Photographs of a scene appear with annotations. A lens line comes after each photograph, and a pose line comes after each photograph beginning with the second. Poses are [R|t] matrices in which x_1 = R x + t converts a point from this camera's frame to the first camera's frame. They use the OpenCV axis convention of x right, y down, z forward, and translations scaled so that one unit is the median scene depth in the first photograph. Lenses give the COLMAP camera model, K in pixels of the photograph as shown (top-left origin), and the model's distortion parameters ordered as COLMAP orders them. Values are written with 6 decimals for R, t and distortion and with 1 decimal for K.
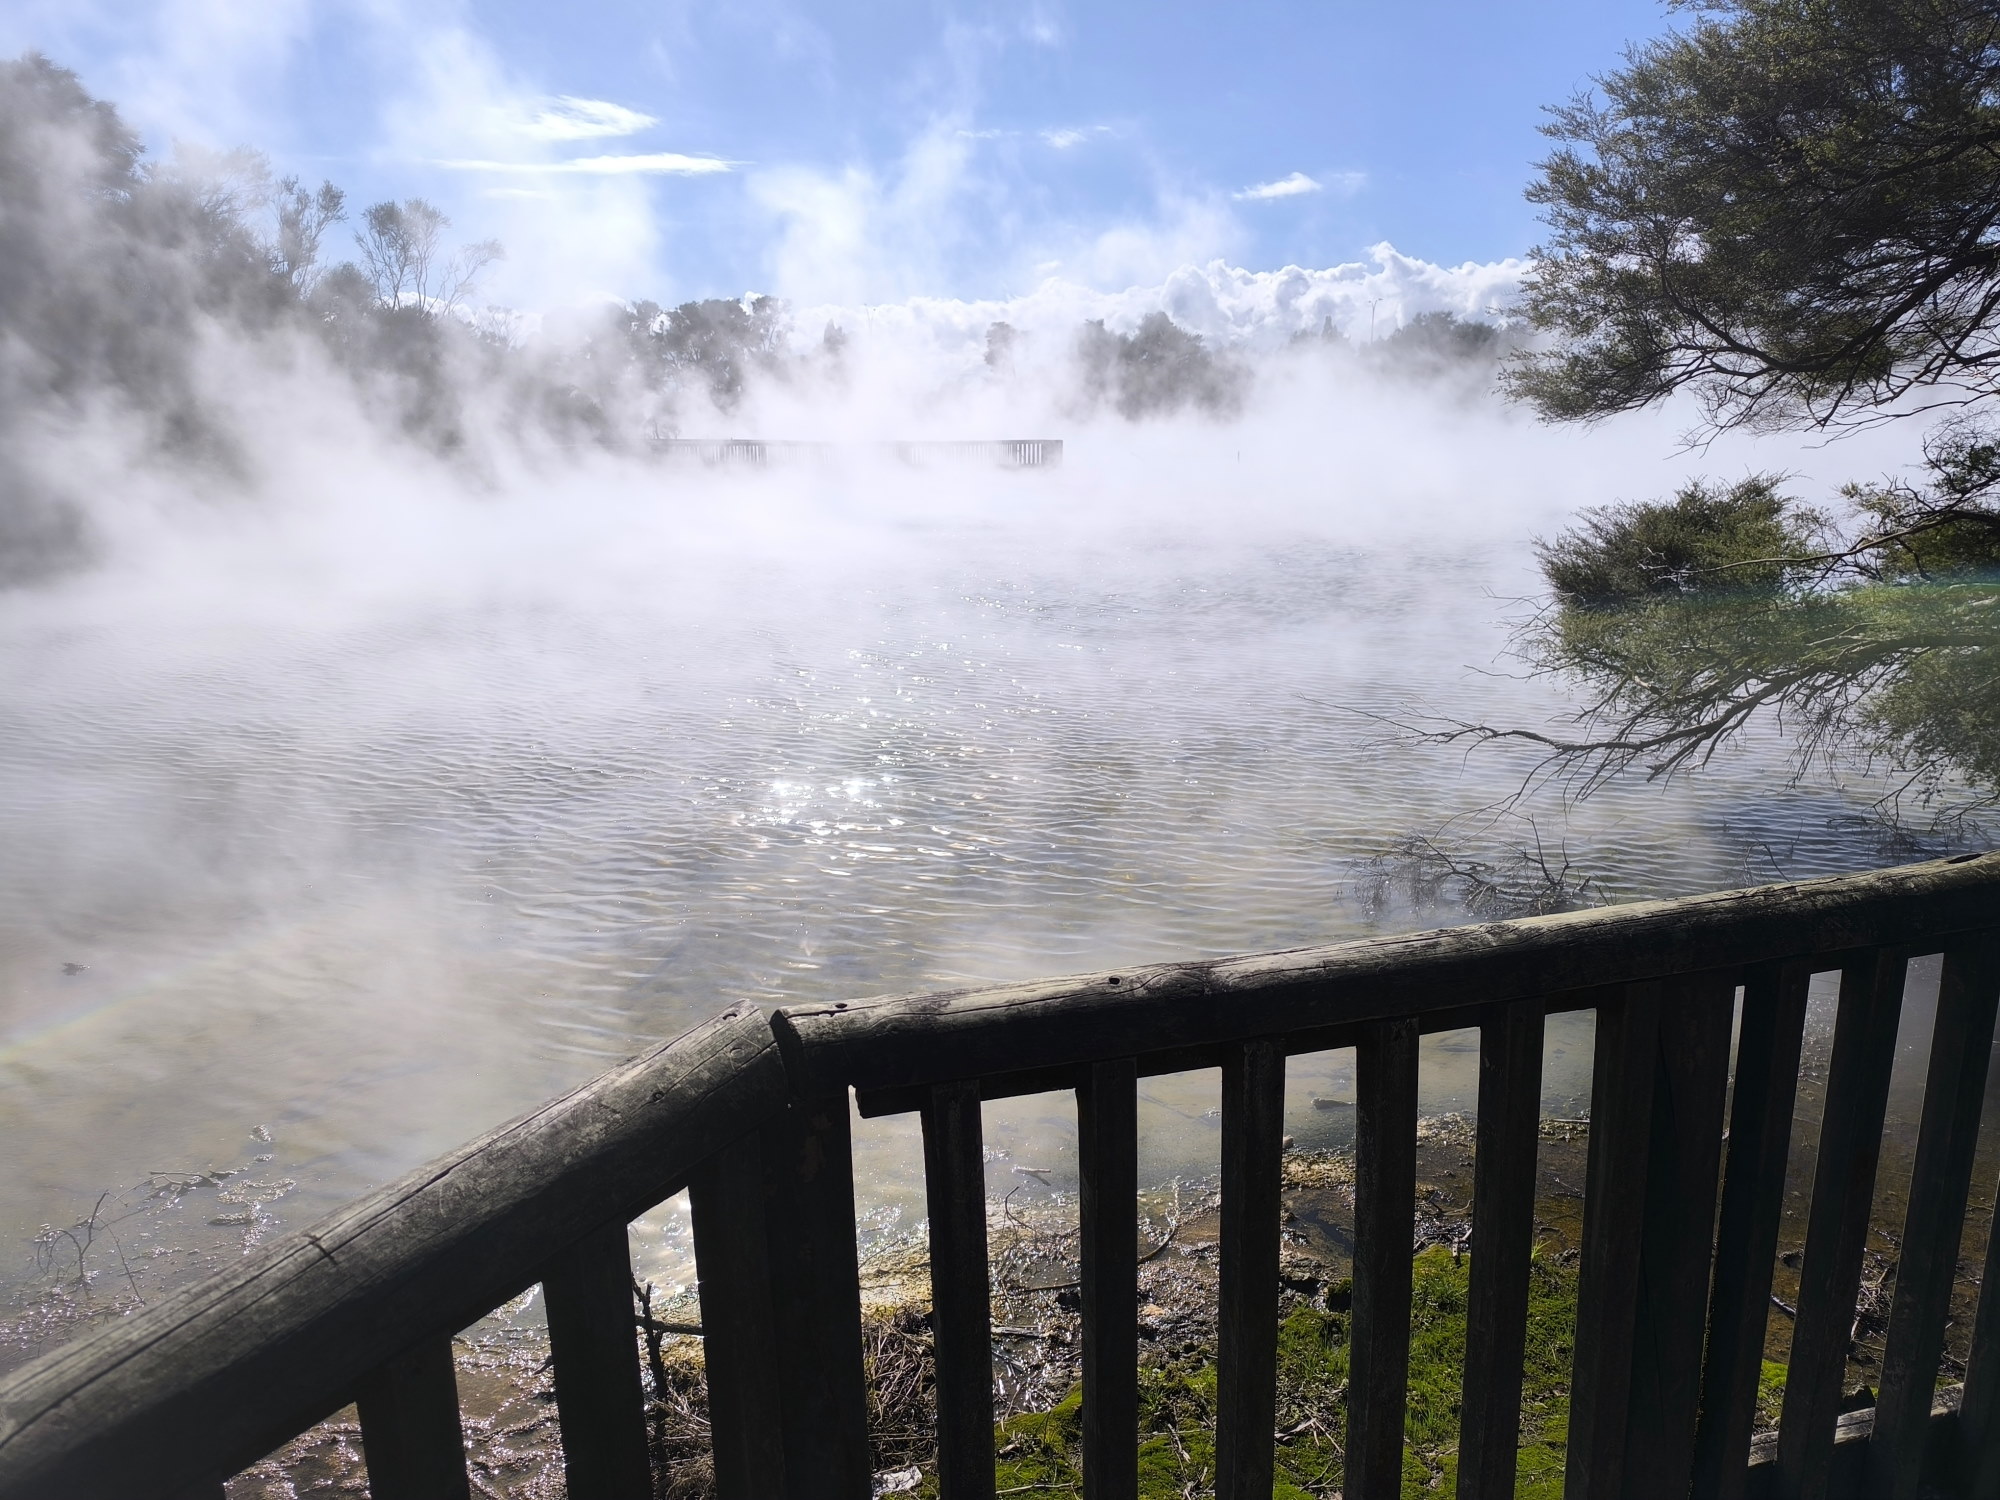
lens RADIAL K [[1350.8, 0, 1000.0], [0, 1350.8, 750.0], [0, 0, 1]] dist [0.000787, -0.003503]
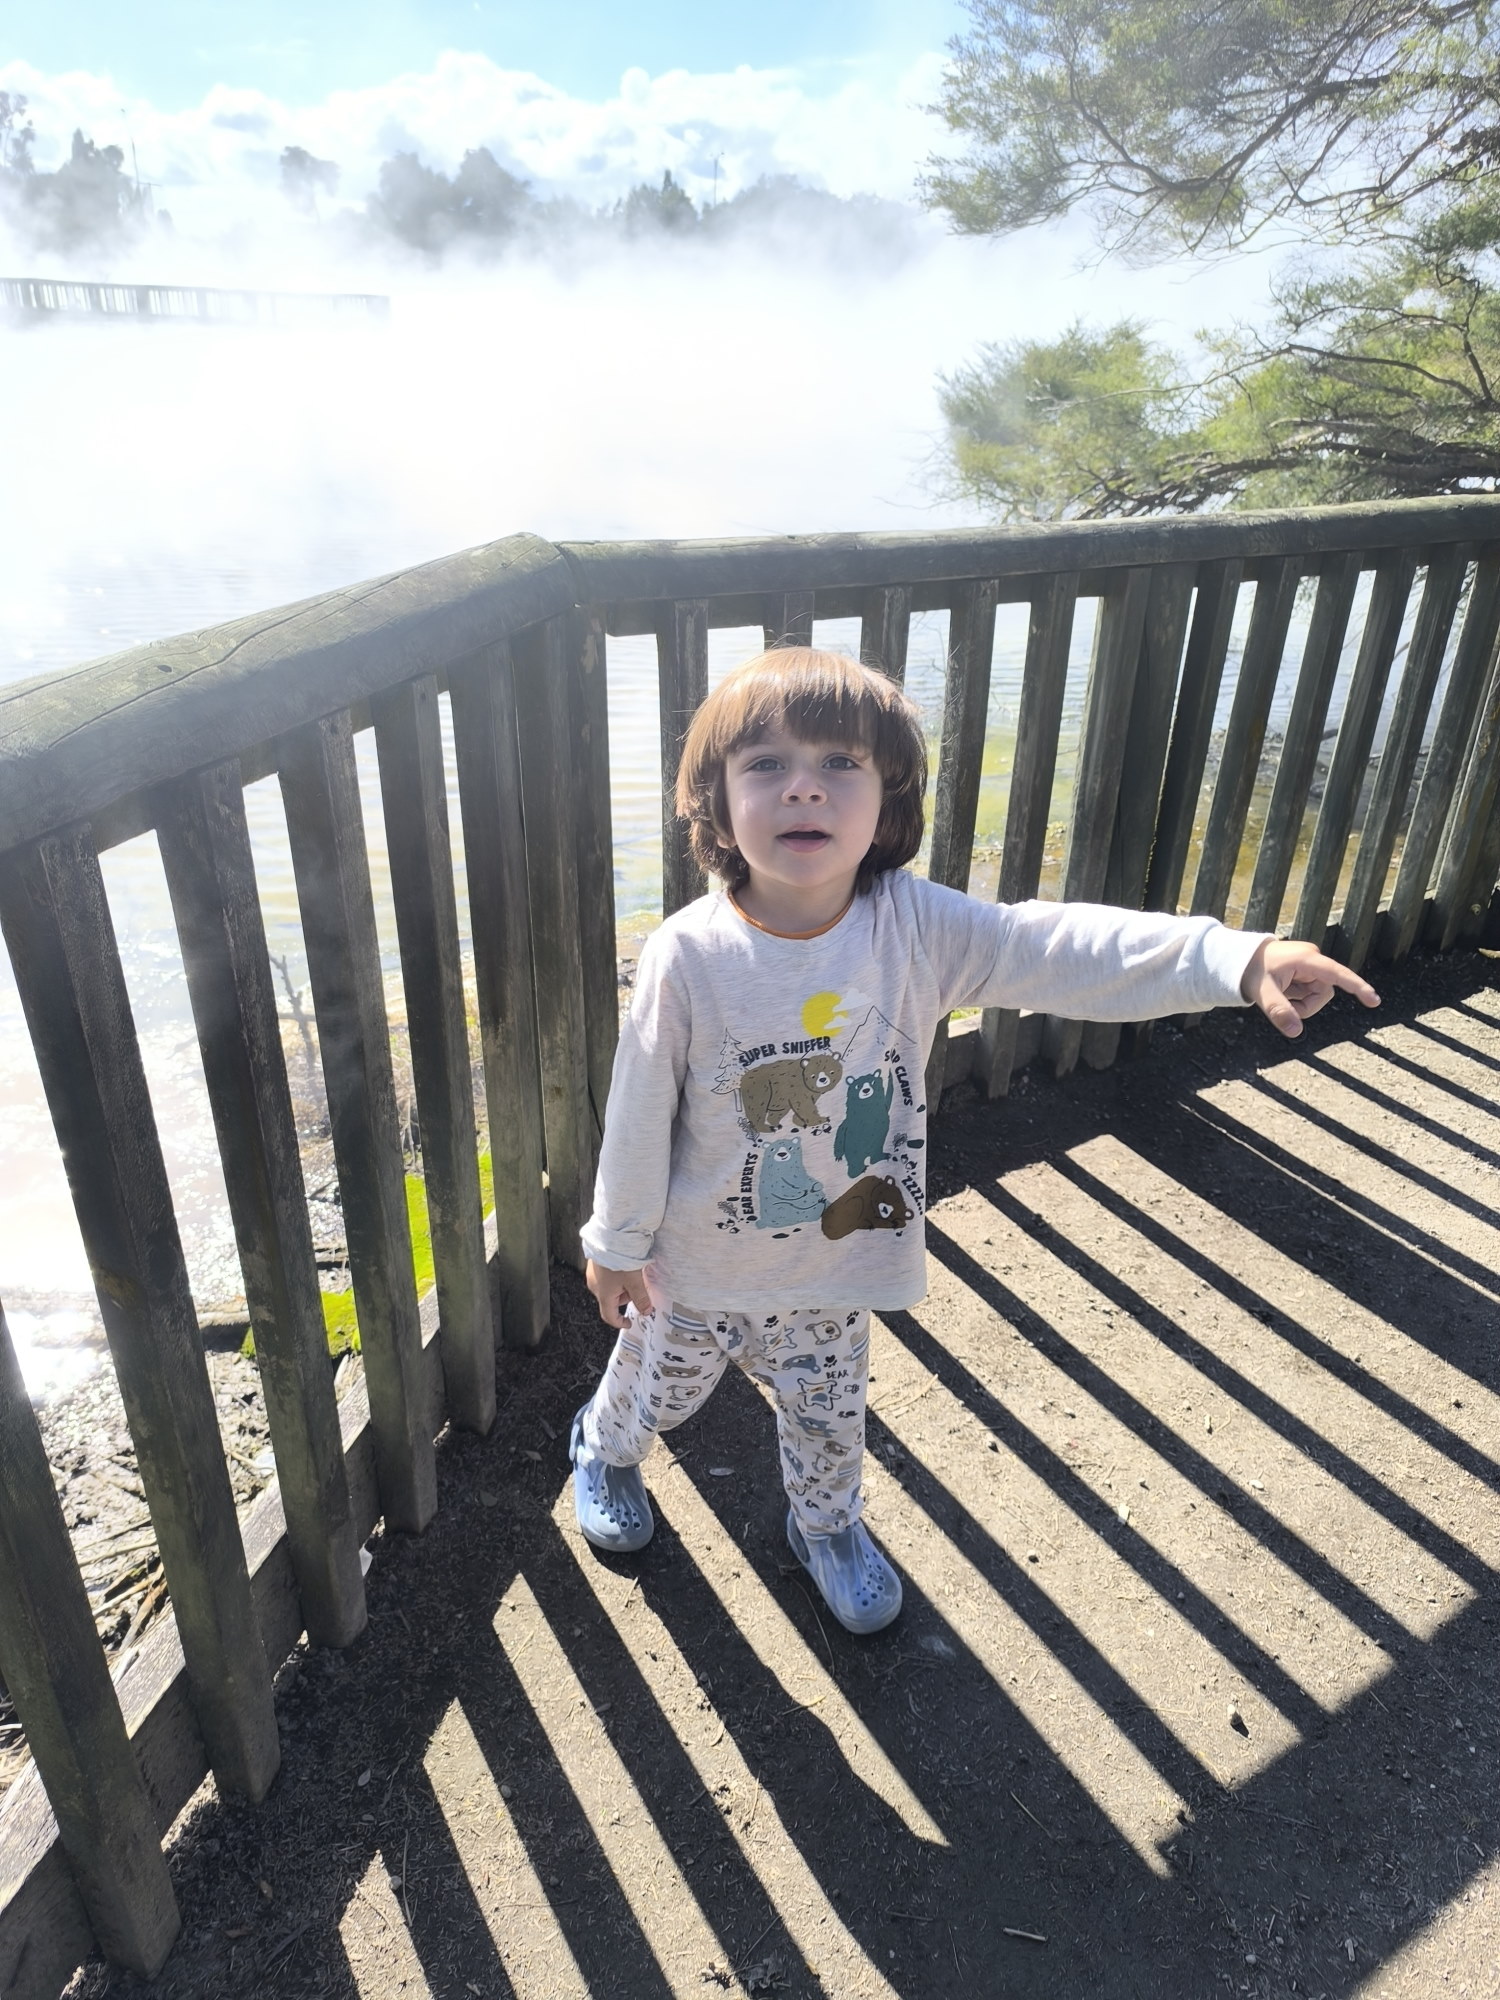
lens RADIAL K [[1350.8, 0, 750.0], [0, 1350.8, 1000.0], [0, 0, 1]] dist [0.000787, -0.003503]
pose [[0.961491, -0.084477, 0.261531, -0.069711], [0.015132, 0.966417, 0.256531, 0.056890], [-0.274420, -0.242695, 0.930480, -0.061494]]
